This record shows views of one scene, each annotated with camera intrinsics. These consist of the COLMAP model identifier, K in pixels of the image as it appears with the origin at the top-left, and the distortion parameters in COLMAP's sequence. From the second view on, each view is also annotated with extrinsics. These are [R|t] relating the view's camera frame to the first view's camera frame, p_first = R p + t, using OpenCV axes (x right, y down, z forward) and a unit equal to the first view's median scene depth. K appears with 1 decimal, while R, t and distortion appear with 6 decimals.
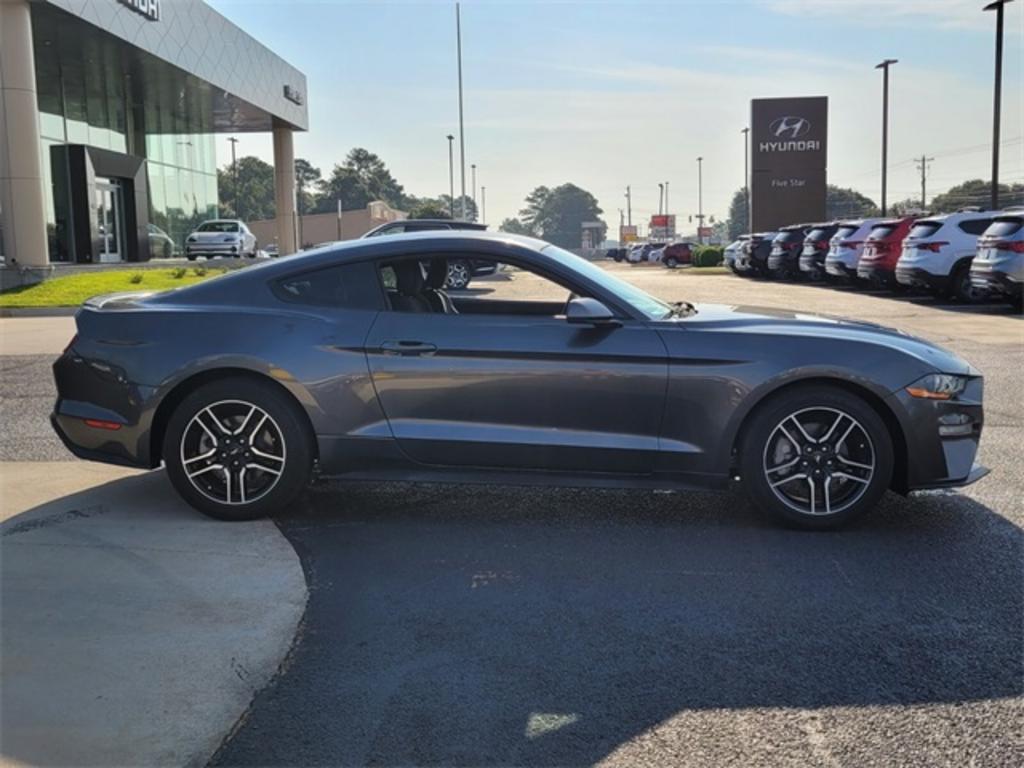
lens RADIAL K [[1164.3, 0, 499.0], [0, 1164.3, 383.4], [0, 0, 1]] dist [0.063814, -0.007994]
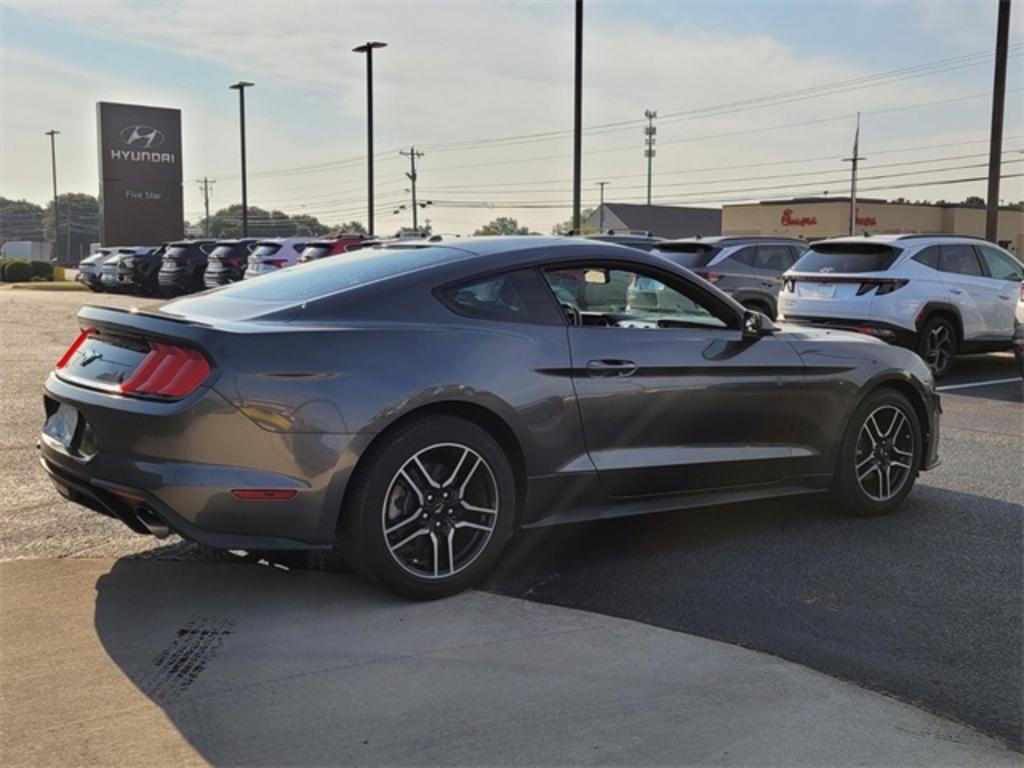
lens RADIAL K [[1164.3, 0, 499.0], [0, 1164.3, 383.4], [0, 0, 1]] dist [0.063814, -0.007994]
pose [[0.716871, -0.045768, 0.695702, -0.262502], [0.057367, 0.998332, 0.006564, -0.010068], [-0.694842, 0.035205, 0.718301, 0.147524]]
